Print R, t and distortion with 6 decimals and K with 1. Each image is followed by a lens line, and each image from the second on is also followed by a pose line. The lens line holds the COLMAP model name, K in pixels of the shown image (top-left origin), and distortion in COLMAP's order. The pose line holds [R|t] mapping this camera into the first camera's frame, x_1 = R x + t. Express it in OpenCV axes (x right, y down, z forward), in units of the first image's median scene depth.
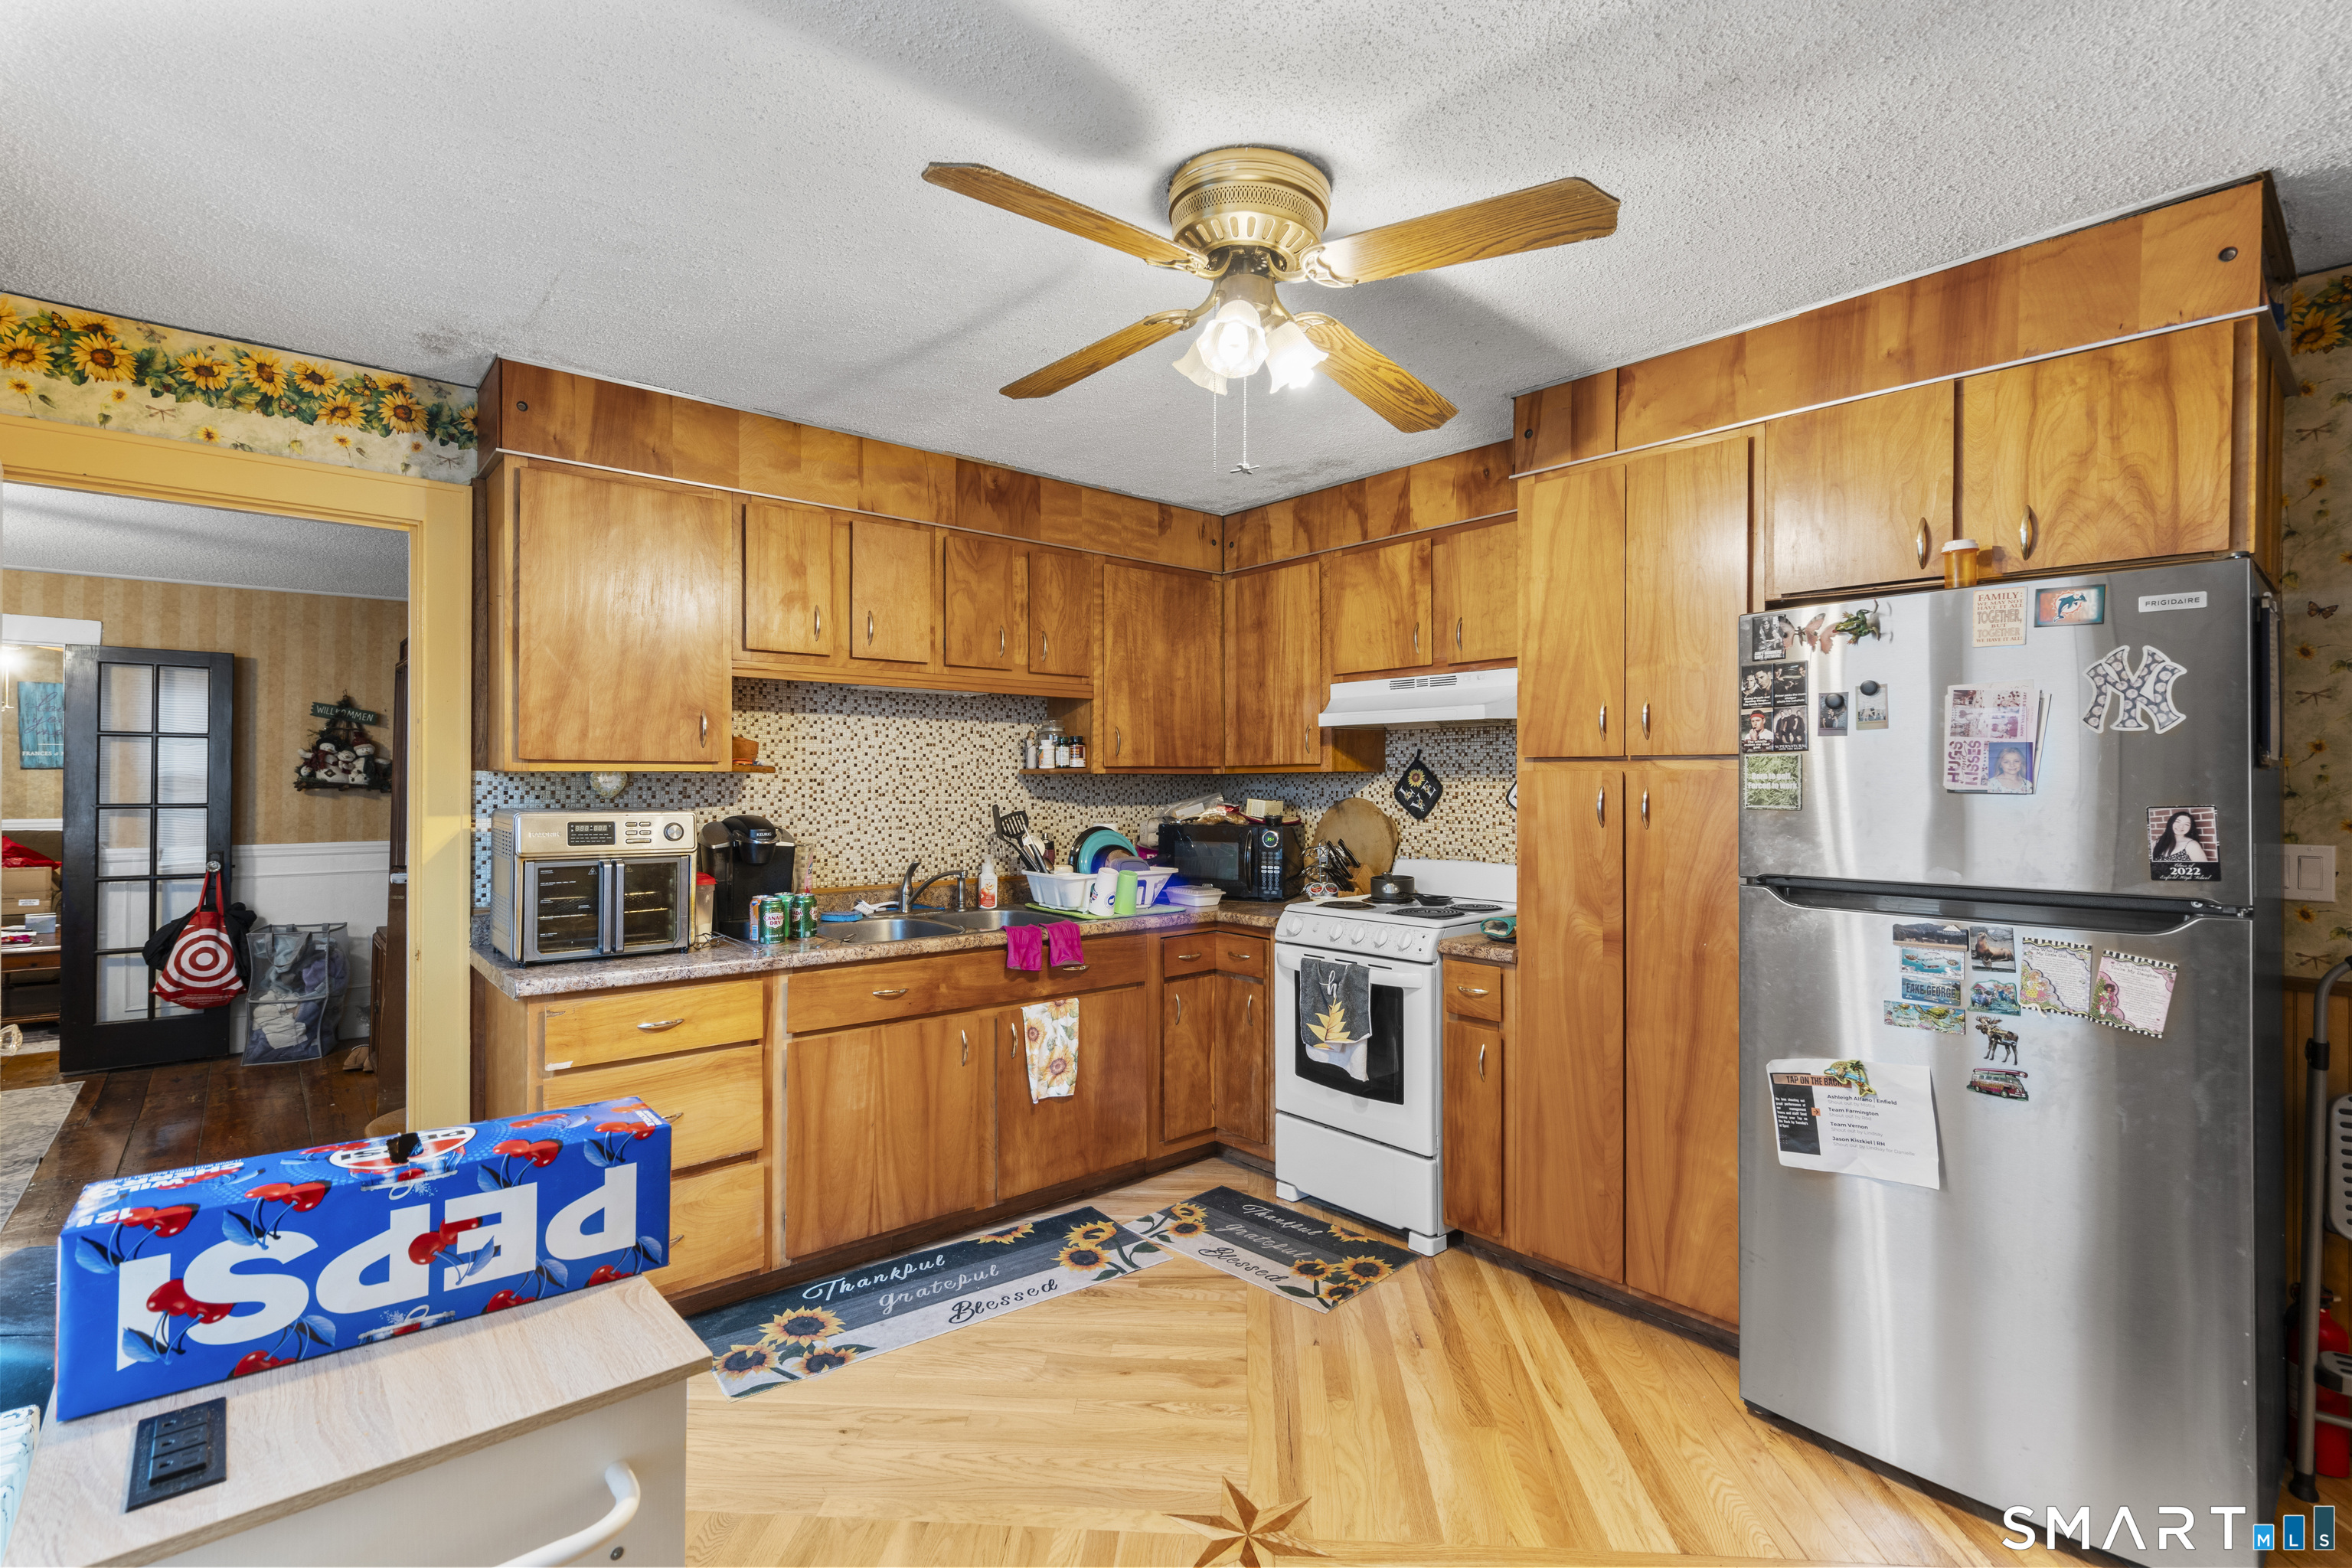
lens RADIAL K [[1084.6, 0, 1175.8], [0, 1084.6, 779.0], [0, 0, 1]] dist [-0.001264, 0.001044]
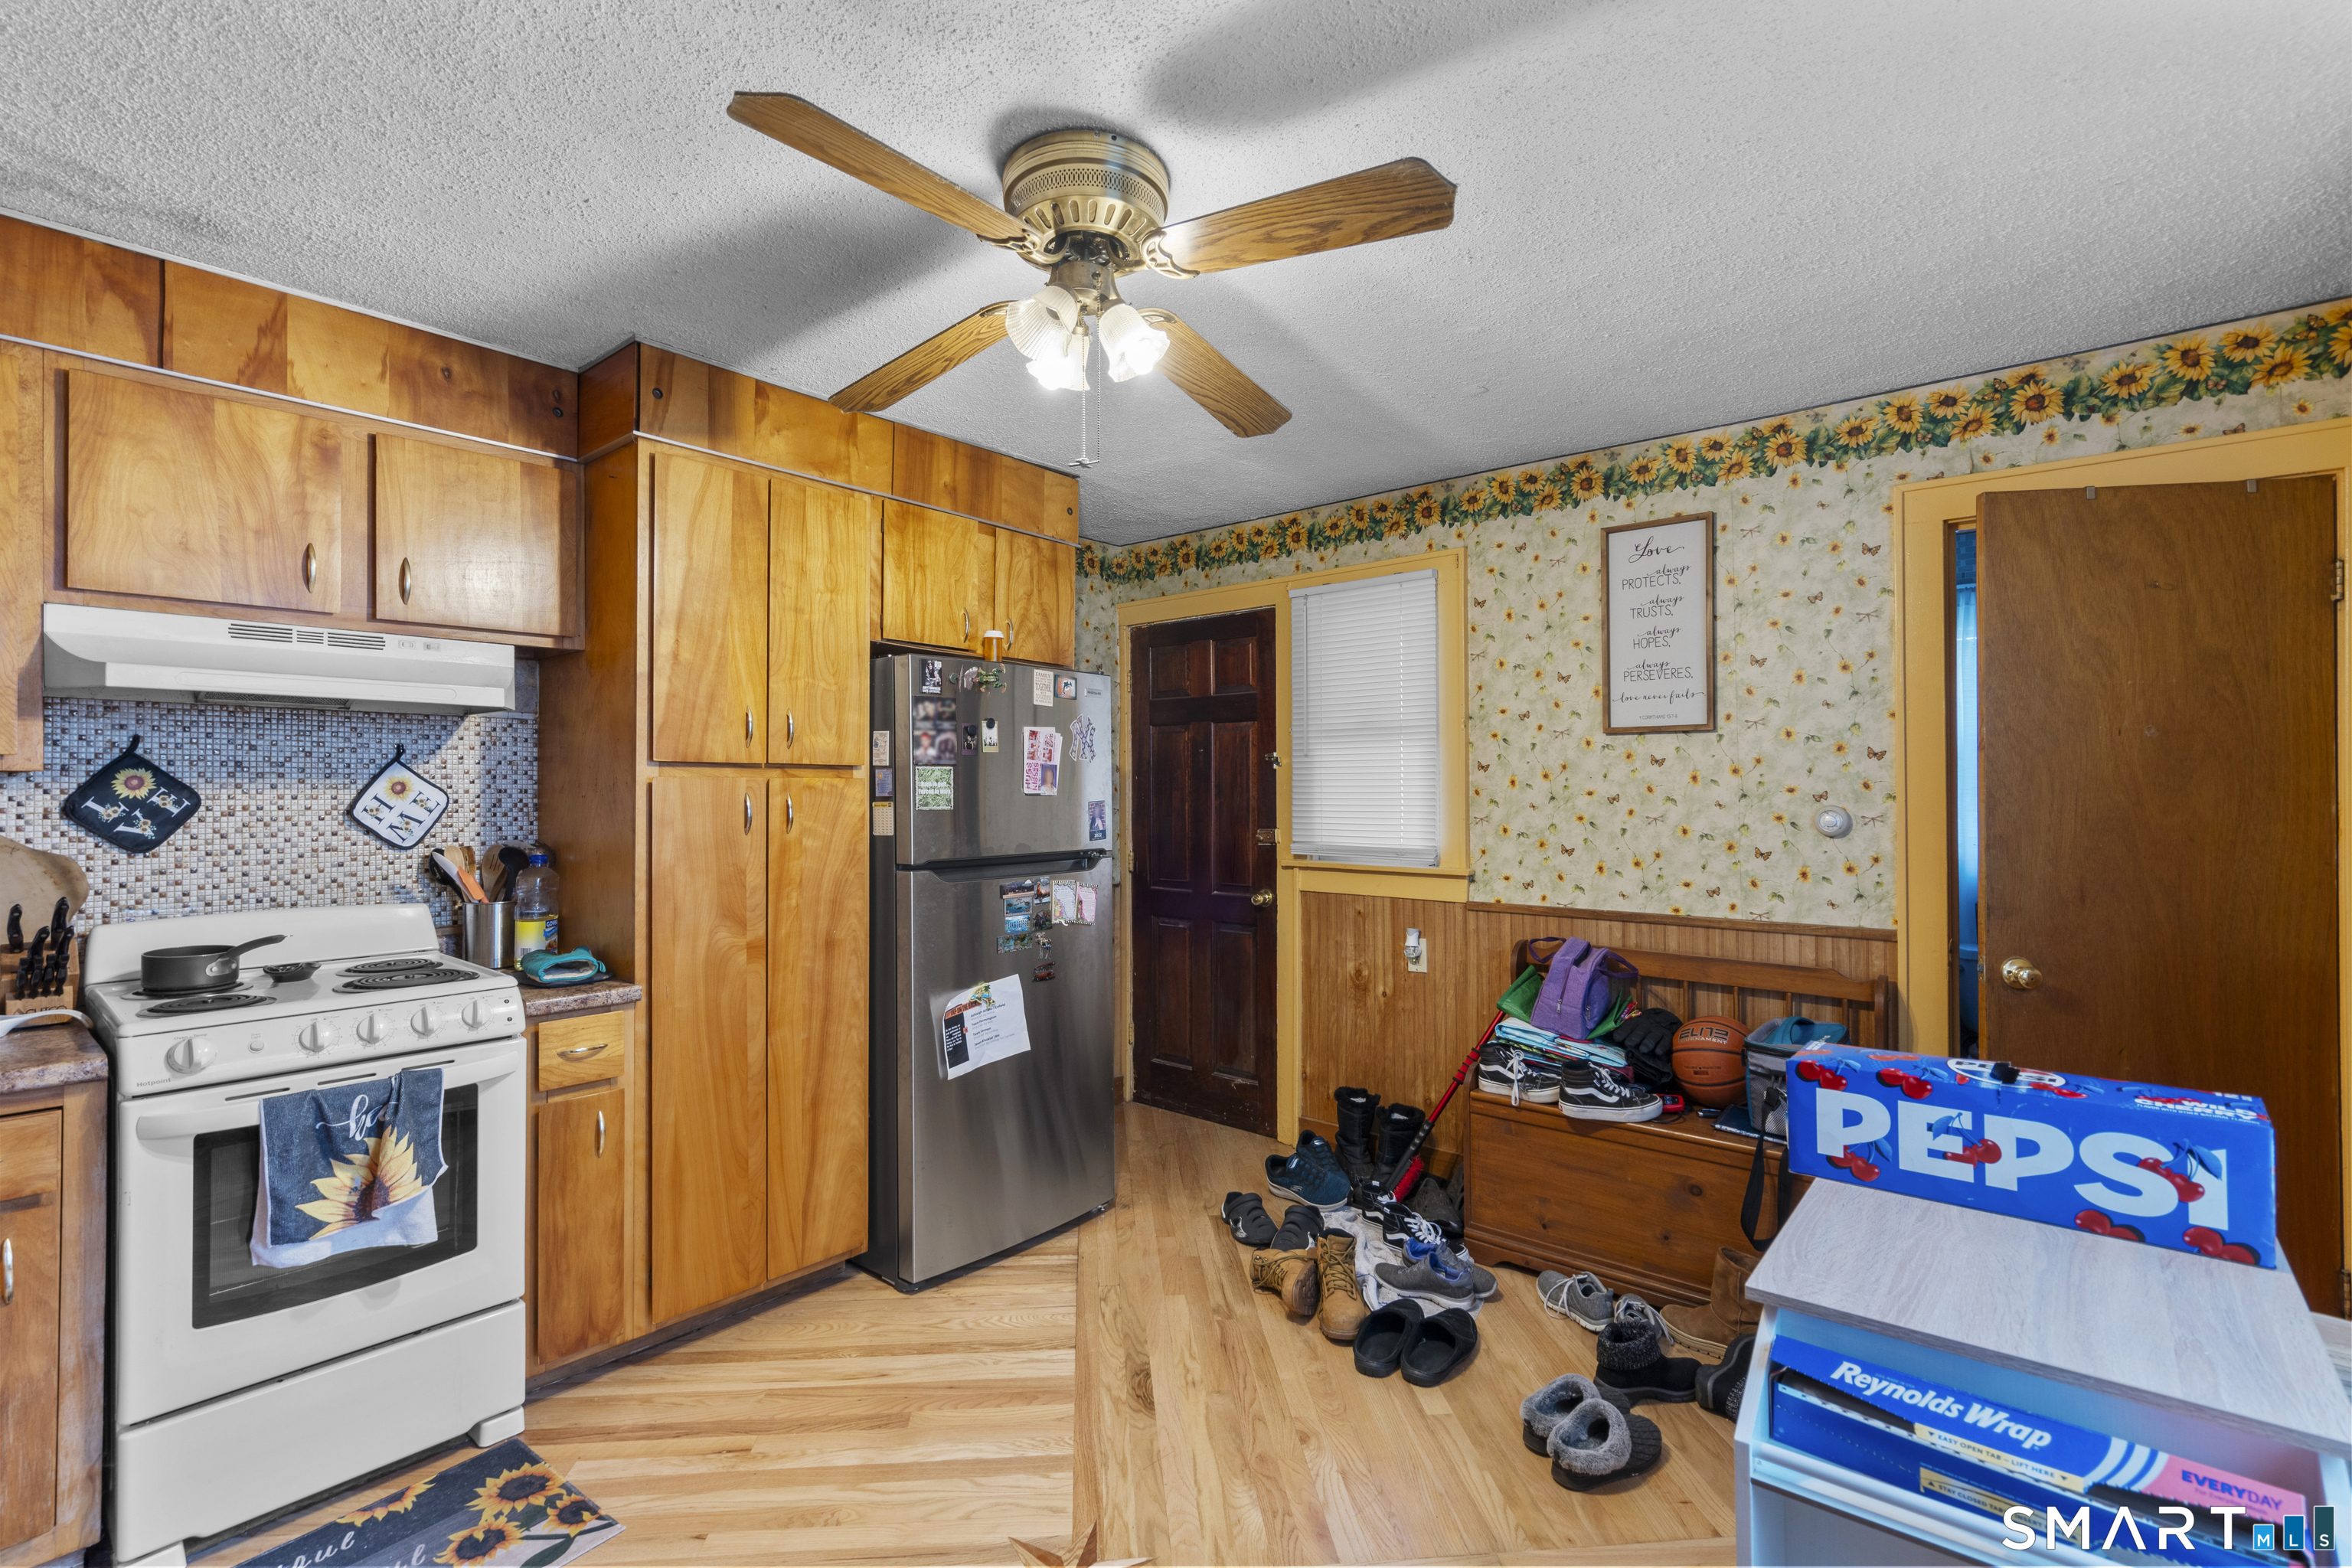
lens RADIAL K [[1084.6, 0, 1175.8], [0, 1084.6, 779.0], [0, 0, 1]] dist [-0.001264, 0.001044]
pose [[-0.158862, 0.010429, 0.987246, -0.720304], [0.000186, 0.999945, -0.010533, 0.004778], [-0.987301, -0.001490, -0.158855, 0.857437]]
